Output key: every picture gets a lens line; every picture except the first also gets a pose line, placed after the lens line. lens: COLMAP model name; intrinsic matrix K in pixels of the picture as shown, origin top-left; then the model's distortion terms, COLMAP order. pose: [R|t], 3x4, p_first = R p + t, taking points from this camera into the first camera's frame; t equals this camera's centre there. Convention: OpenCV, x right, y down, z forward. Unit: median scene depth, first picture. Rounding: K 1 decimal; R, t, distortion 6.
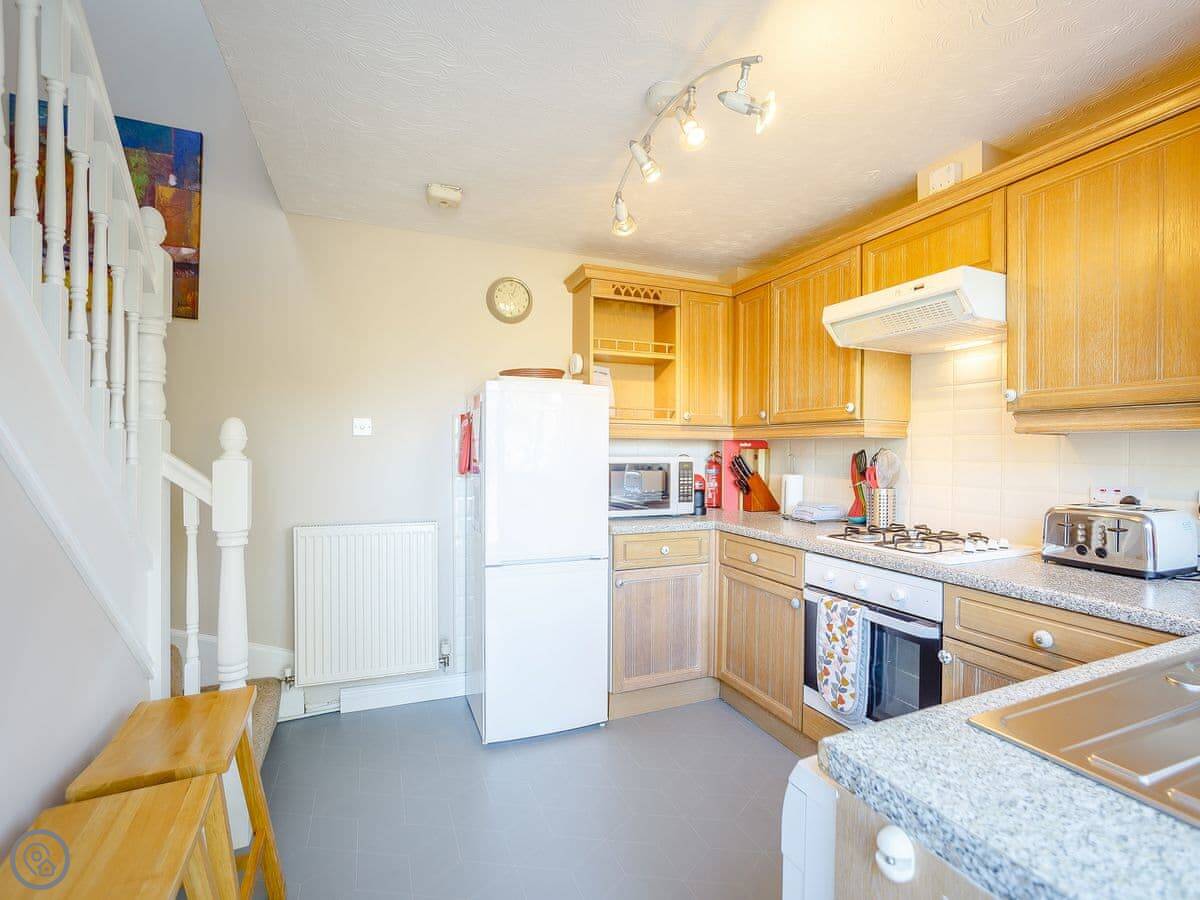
lens RADIAL K [[588.6, 0, 627.1], [0, 588.6, 450.3], [0, 0, 1]] dist [-0.053239, 0.028052]
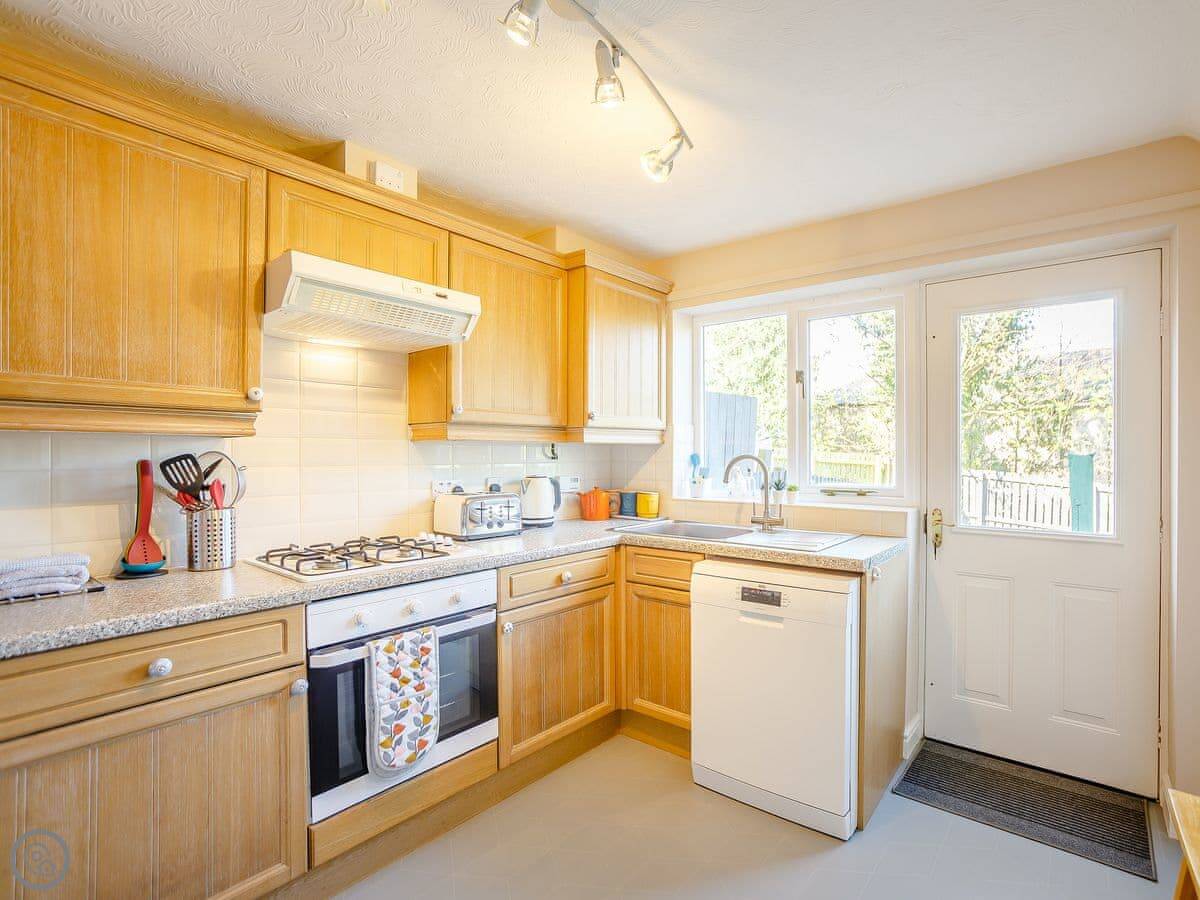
lens RADIAL K [[588.6, 0, 627.1], [0, 588.6, 450.3], [0, 0, 1]] dist [-0.053239, 0.028052]
pose [[-0.464113, -0.002741, 0.885772, -0.530886], [-0.006787, 0.999977, -0.000462, -0.010390], [-0.885750, -0.006226, -0.464121, 1.116659]]
